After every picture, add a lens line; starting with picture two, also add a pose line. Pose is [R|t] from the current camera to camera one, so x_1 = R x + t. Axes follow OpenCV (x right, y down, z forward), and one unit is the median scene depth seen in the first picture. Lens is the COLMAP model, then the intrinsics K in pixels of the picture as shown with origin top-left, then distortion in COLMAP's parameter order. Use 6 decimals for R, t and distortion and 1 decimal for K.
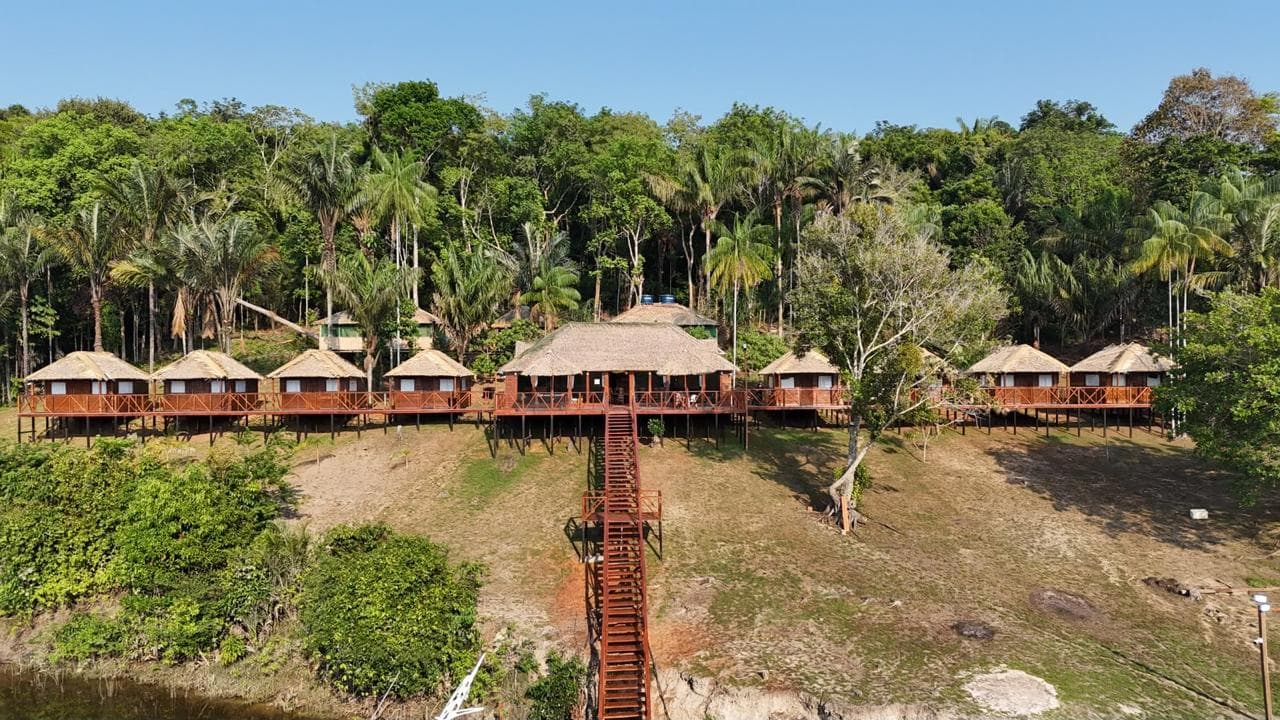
lens RADIAL K [[889.8, 0, 640.0], [0, 889.8, 360.0], [0, 0, 1]] dist [0.080832, -0.080051]
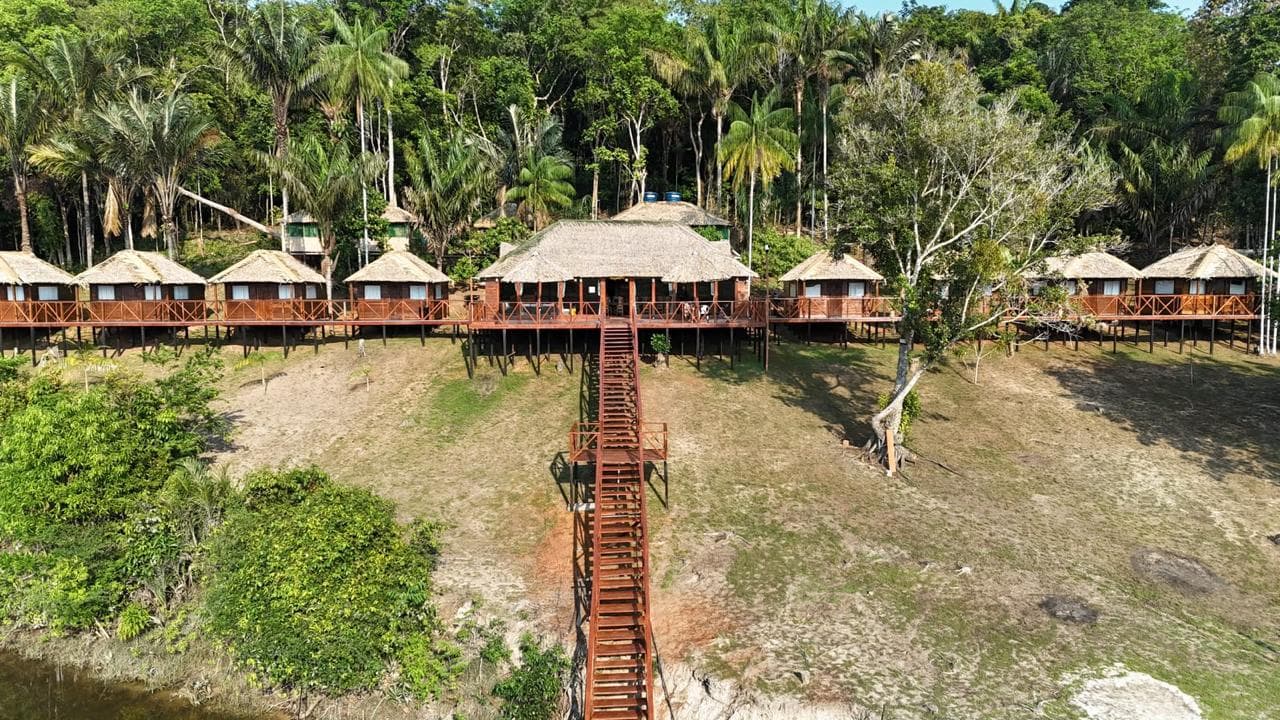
lens RADIAL K [[889.8, 0, 640.0], [0, 889.8, 360.0], [0, 0, 1]] dist [0.080832, -0.080051]
pose [[0.999992, 0.002459, -0.003027, 0.001010], [-0.002132, 0.994616, 0.103604, 0.003286], [0.003266, -0.103597, 0.994614, 0.149196]]
